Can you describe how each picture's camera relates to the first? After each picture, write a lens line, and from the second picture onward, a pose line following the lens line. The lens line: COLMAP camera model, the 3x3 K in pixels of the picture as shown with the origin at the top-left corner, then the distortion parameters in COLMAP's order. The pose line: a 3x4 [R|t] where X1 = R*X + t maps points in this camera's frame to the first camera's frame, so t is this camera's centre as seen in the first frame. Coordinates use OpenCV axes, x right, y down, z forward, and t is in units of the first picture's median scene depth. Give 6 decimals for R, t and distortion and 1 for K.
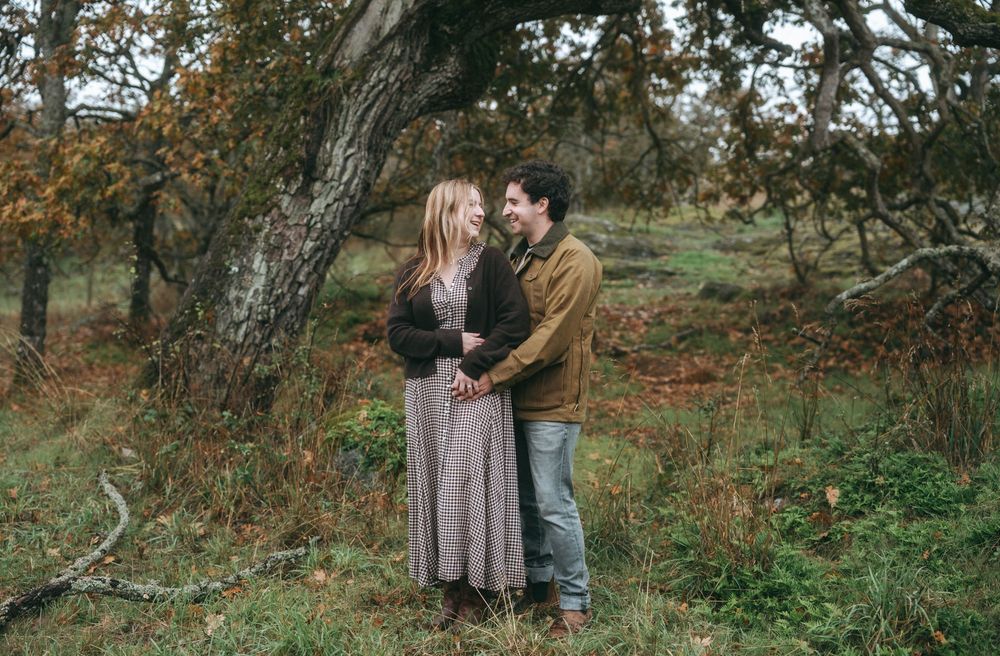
lens RADIAL K [[1327.0, 0, 487.1], [0, 1327.0, 341.9], [0, 0, 1]] dist [0.161431, -0.097758]
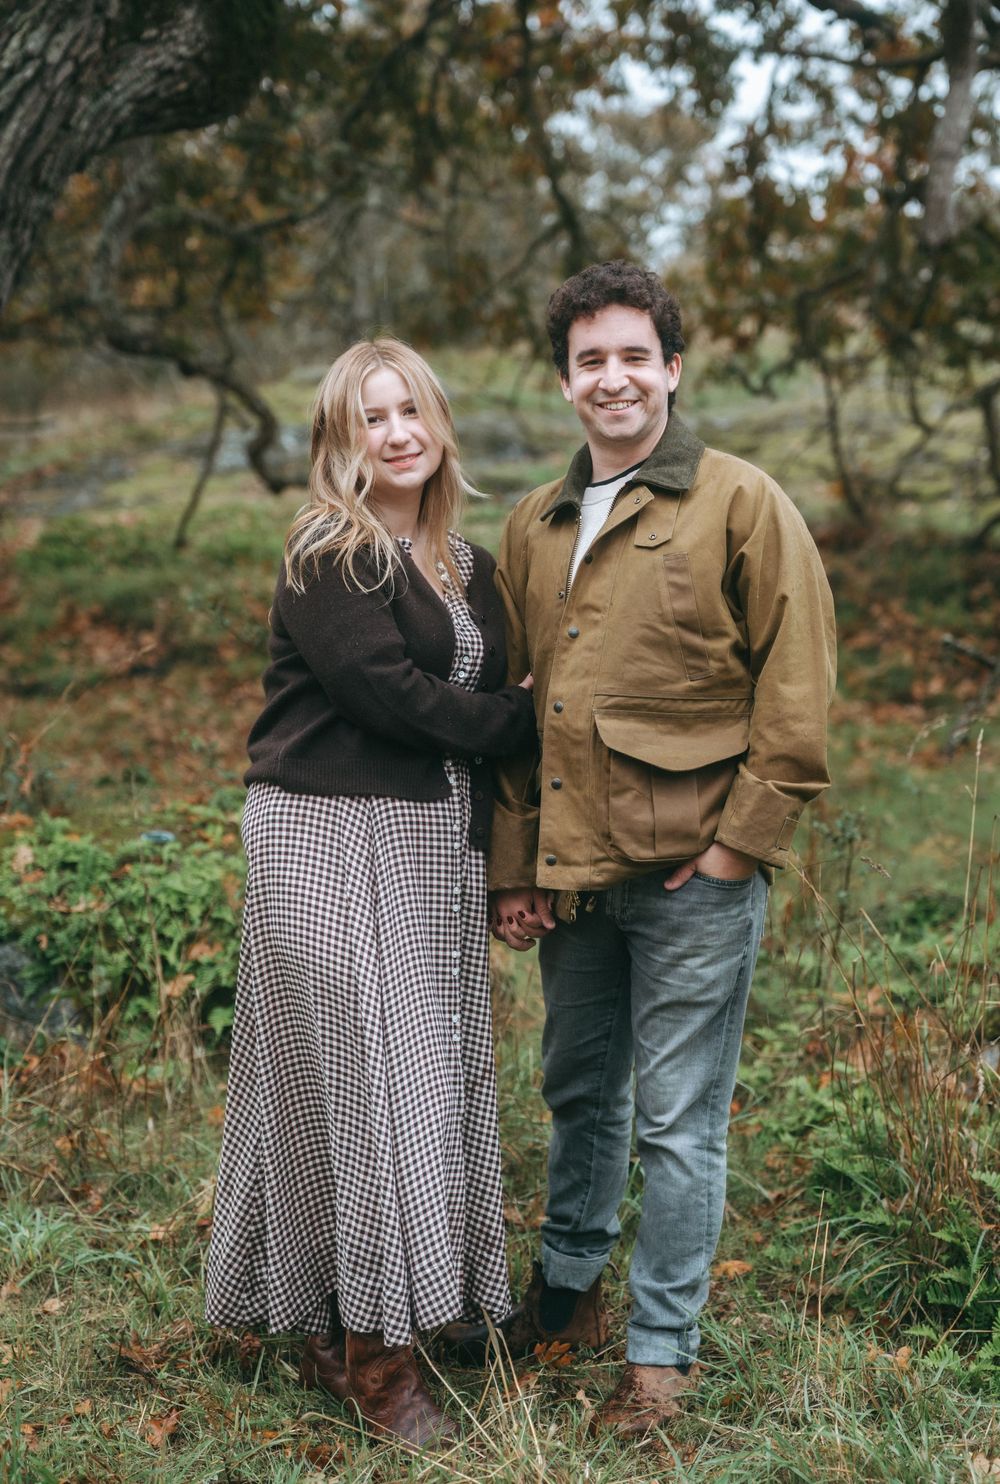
lens RADIAL K [[2593.5, 0, 541.5], [0, 2593.5, 736.4], [0, 0, 1]] dist [0.420677, -1.800883]
pose [[0.986920, -0.011310, 0.160814, -0.055908], [0.003282, 0.998739, 0.050102, -0.021626], [-0.161178, -0.048919, 0.985712, 0.128922]]
